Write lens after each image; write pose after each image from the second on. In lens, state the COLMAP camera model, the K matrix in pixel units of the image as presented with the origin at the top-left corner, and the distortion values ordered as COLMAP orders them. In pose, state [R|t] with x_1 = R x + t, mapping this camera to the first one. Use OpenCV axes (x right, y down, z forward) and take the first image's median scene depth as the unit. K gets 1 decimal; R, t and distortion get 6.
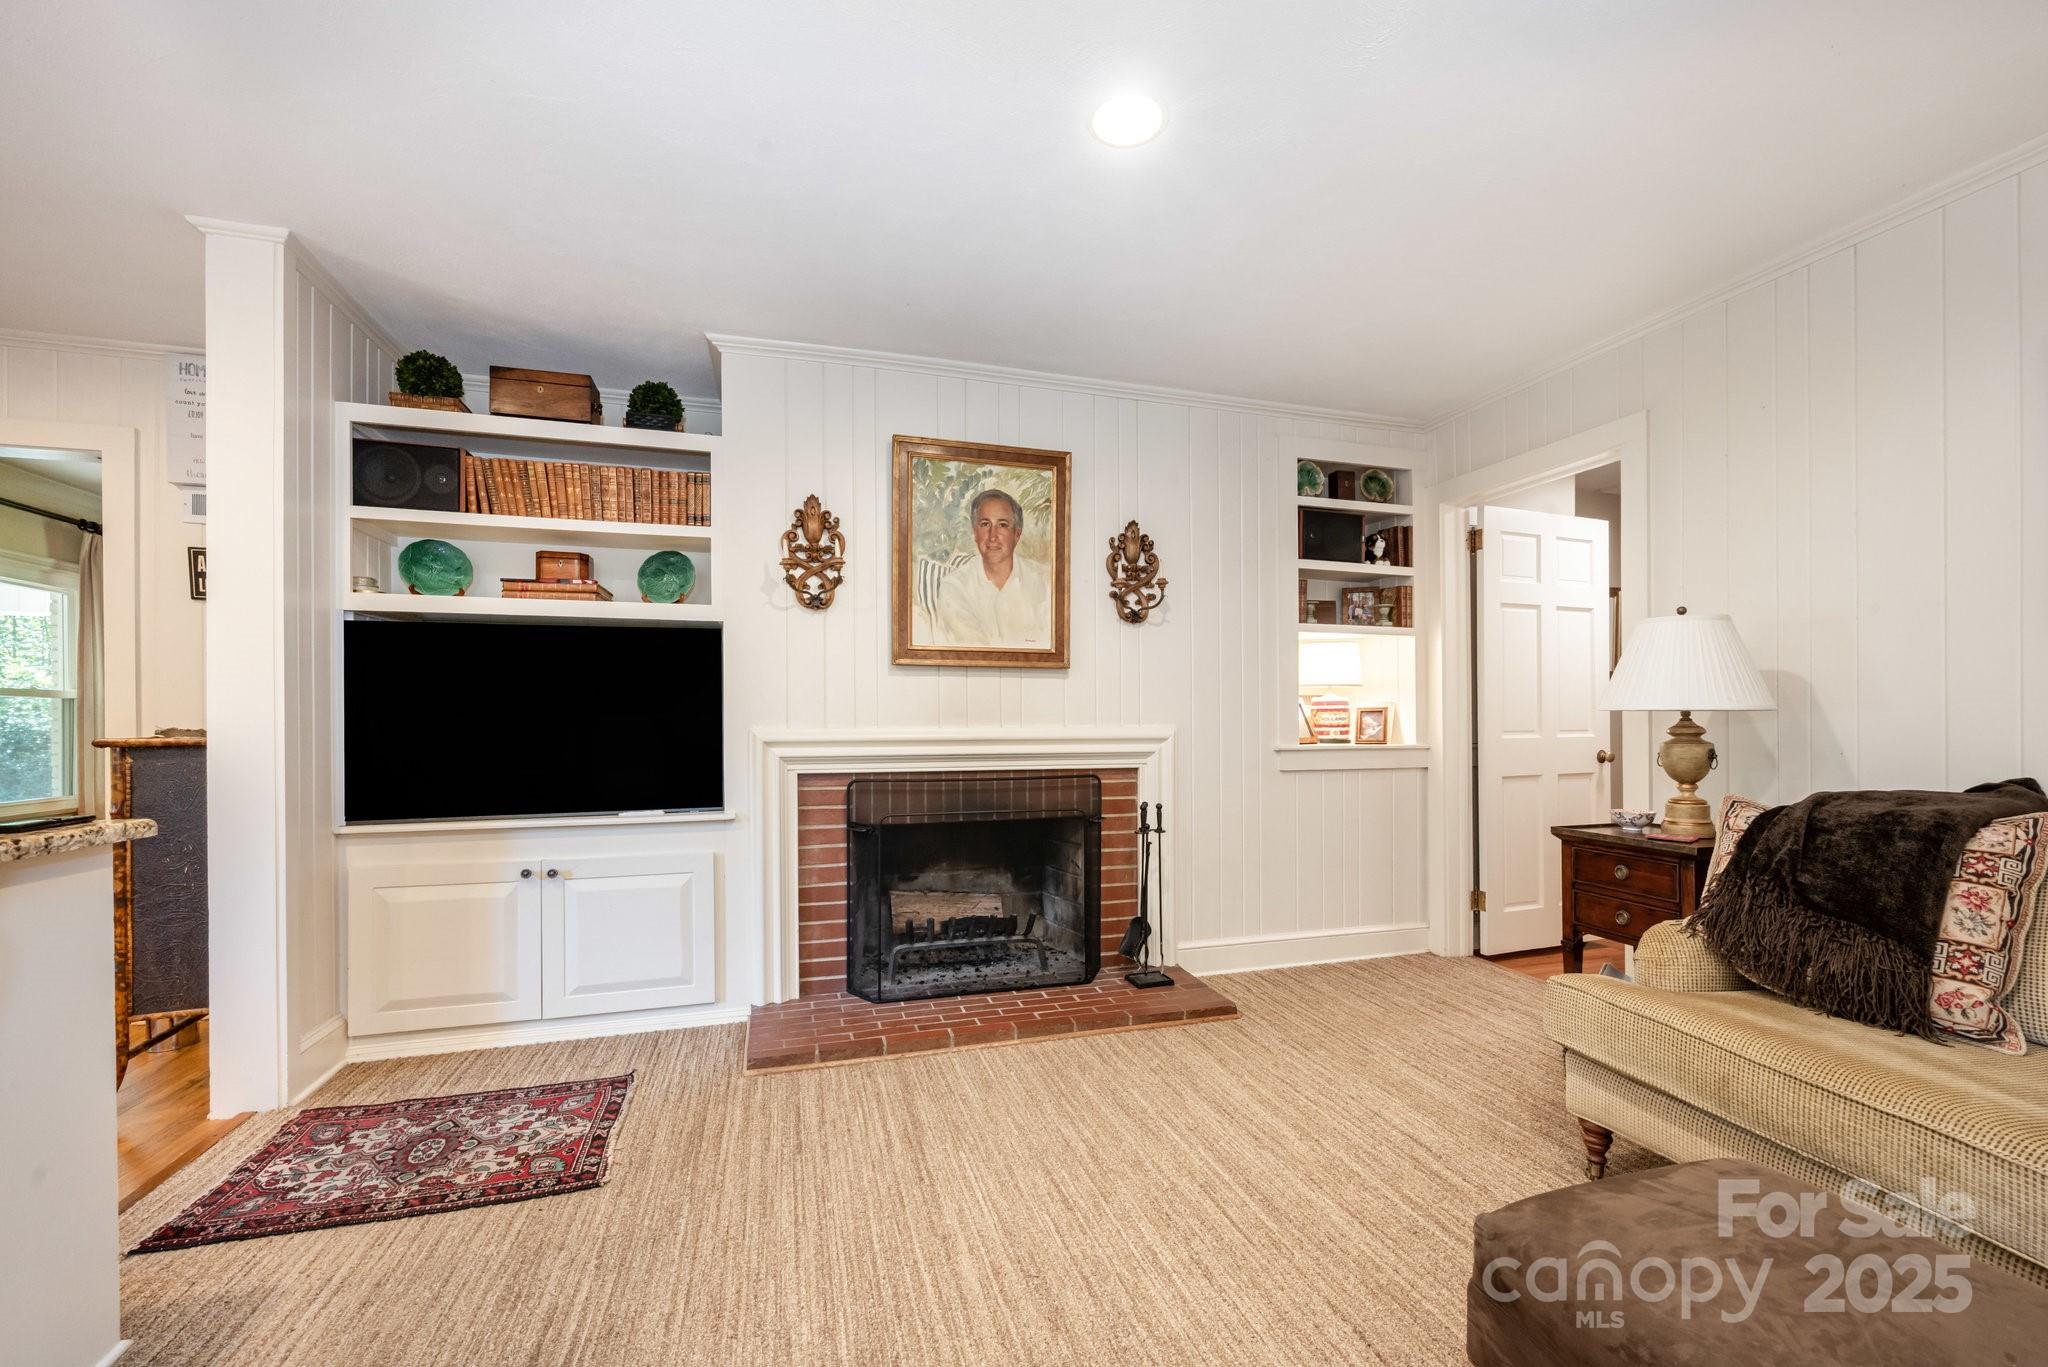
lens RADIAL K [[830.8, 0, 1036.2], [0, 830.8, 723.8], [0, 0, 1]] dist [0.006316, -0.000155]
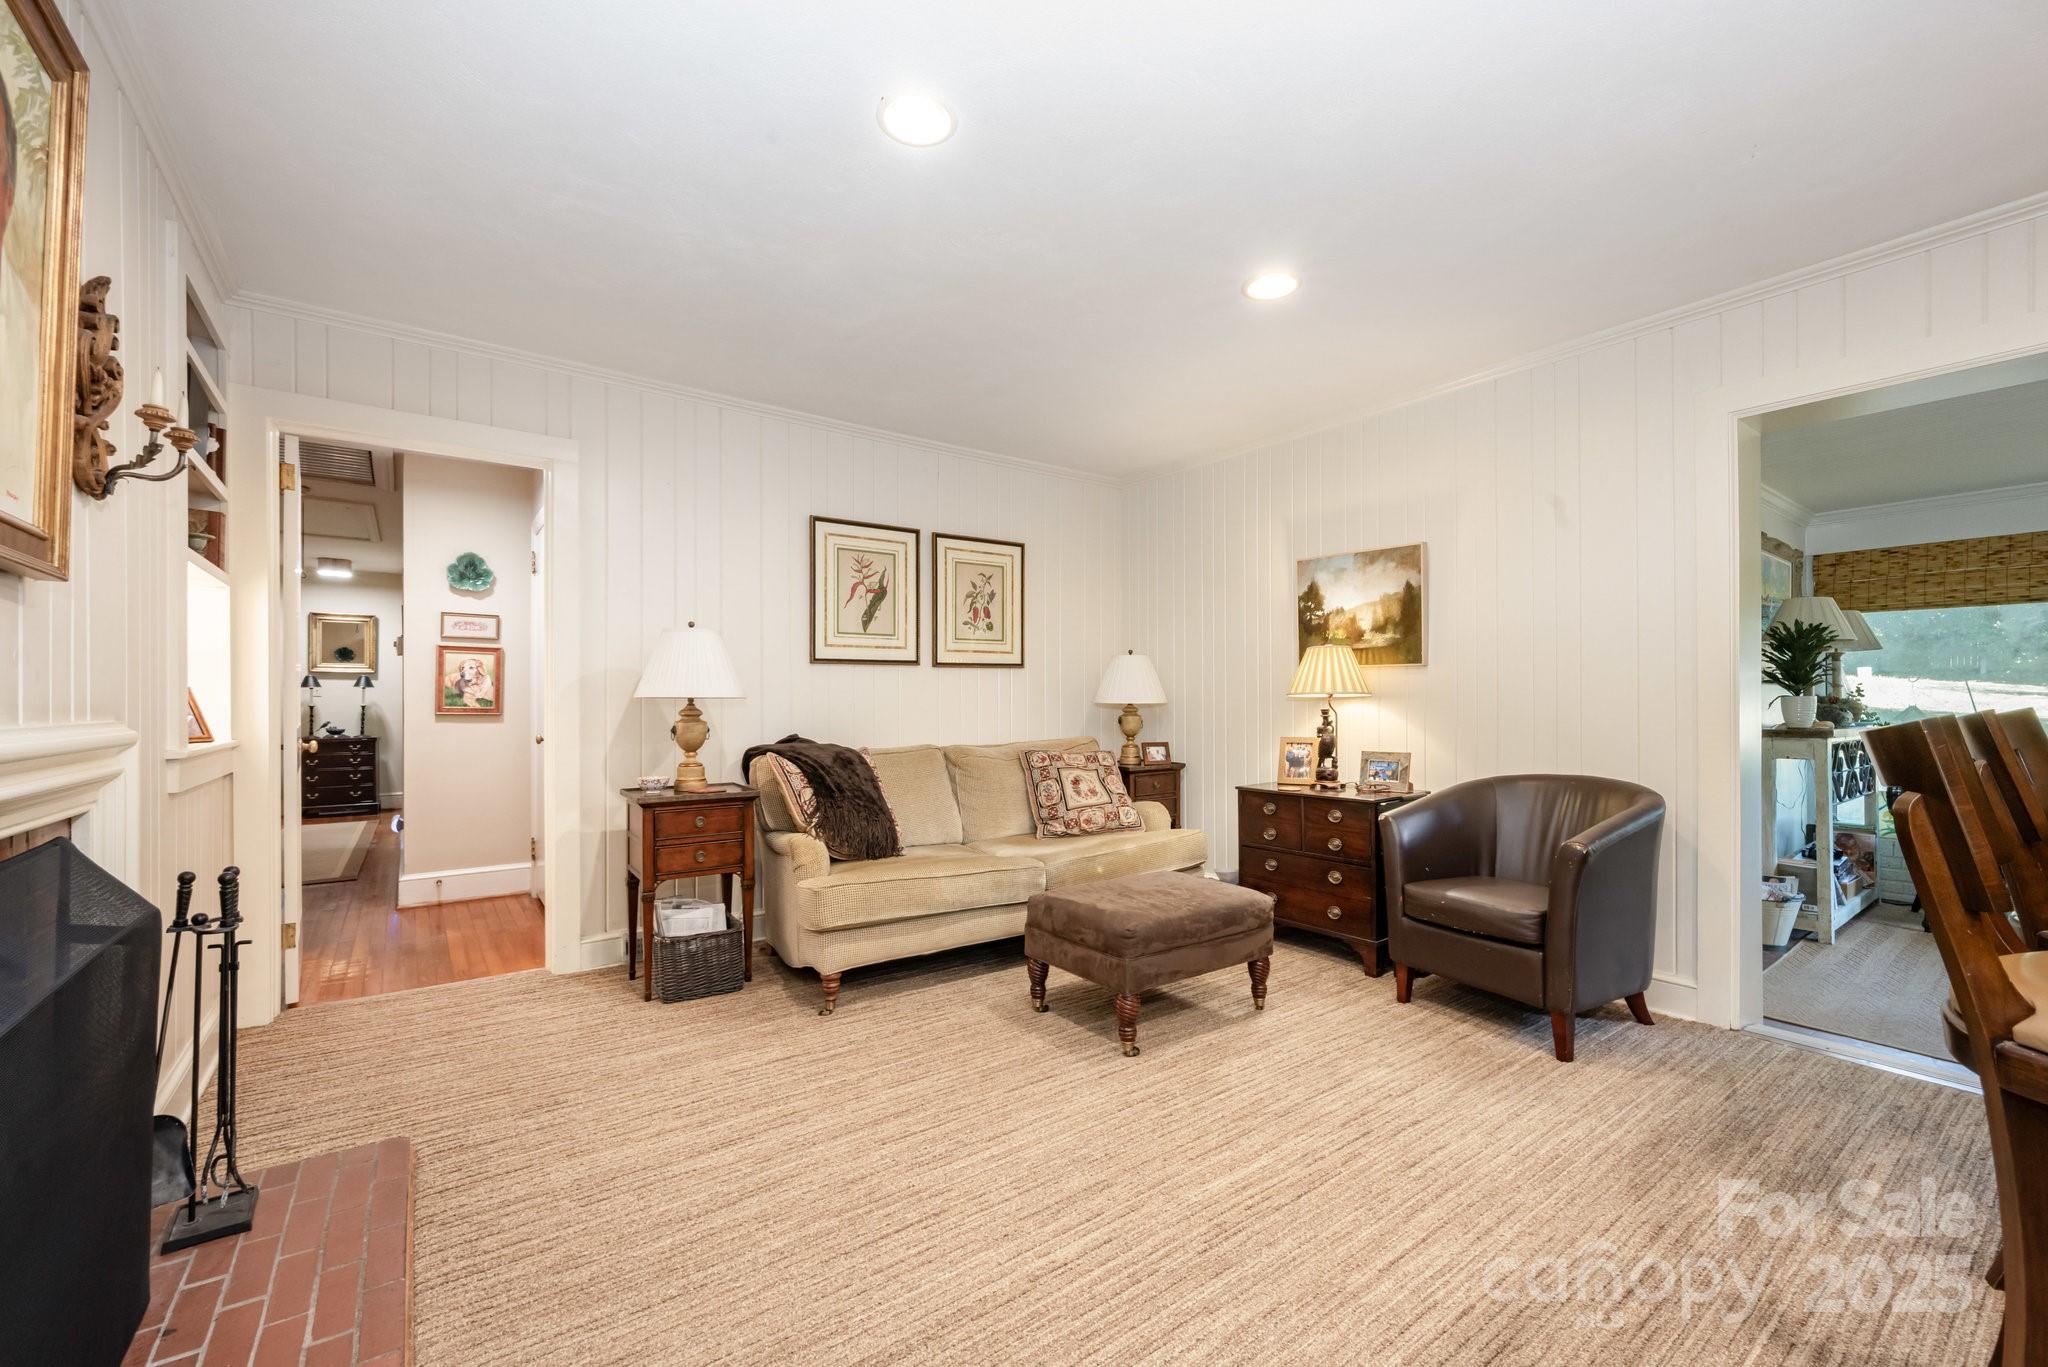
lens RADIAL K [[830.8, 0, 1031.7], [0, 830.8, 692.6], [0, 0, 1]] dist [0.006316, -0.000155]
pose [[-0.342487, 0.011687, 0.939450, -0.756700], [0.006842, 0.999927, -0.009945, -0.008065], [-0.939498, 0.003021, -0.342542, 1.027773]]
